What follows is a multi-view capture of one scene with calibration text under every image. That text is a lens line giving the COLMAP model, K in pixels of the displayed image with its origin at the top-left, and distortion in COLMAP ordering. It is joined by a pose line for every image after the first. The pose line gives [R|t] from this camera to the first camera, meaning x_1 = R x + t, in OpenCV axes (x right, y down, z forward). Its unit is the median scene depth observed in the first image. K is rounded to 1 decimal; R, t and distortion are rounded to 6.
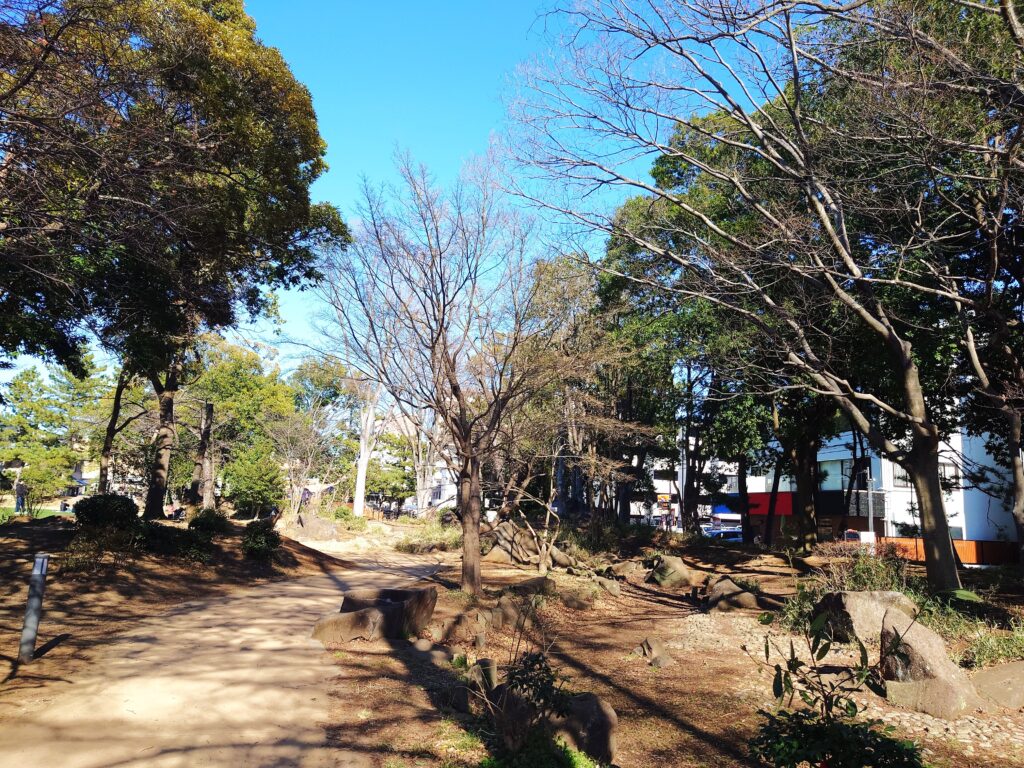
lens RADIAL K [[748.6, 0, 511.7], [0, 748.6, 382.7], [0, 0, 1]] dist [-0.000326, -0.000011]
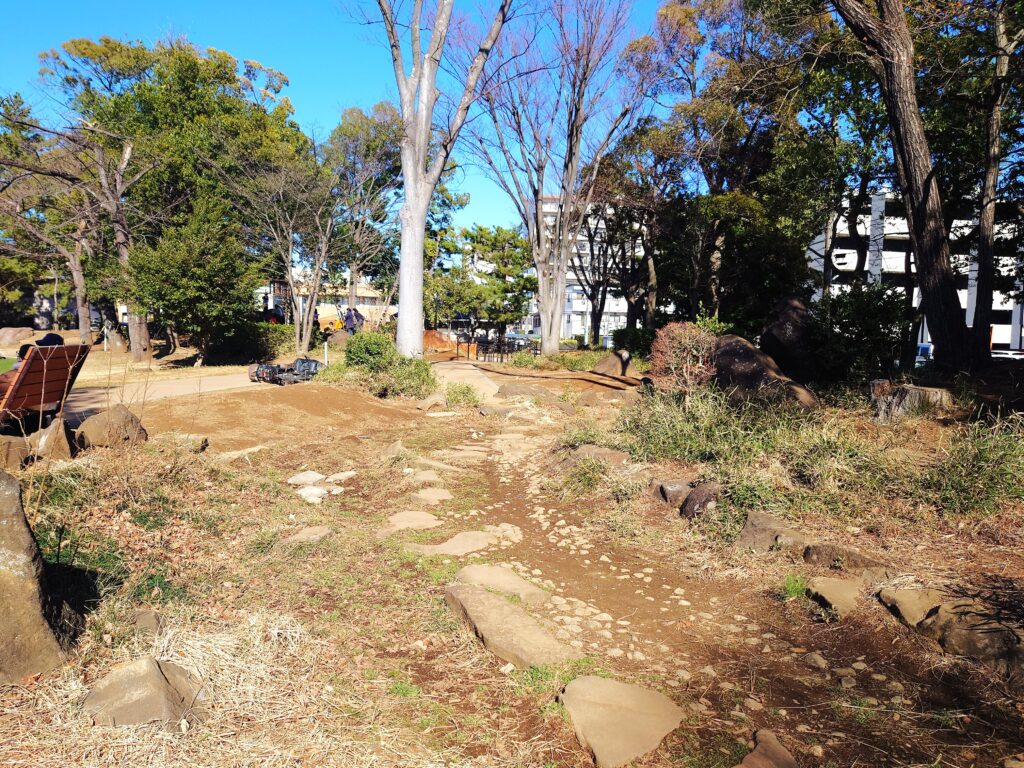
lens RADIAL K [[748.6, 0, 512.3], [0, 748.6, 383.4], [0, 0, 1]] dist [-0.000326, -0.000011]
pose [[0.992168, -0.015241, -0.123981, -0.057190], [0.042687, 0.974146, 0.221849, 0.058973], [0.117394, -0.225404, 0.967167, 0.341902]]
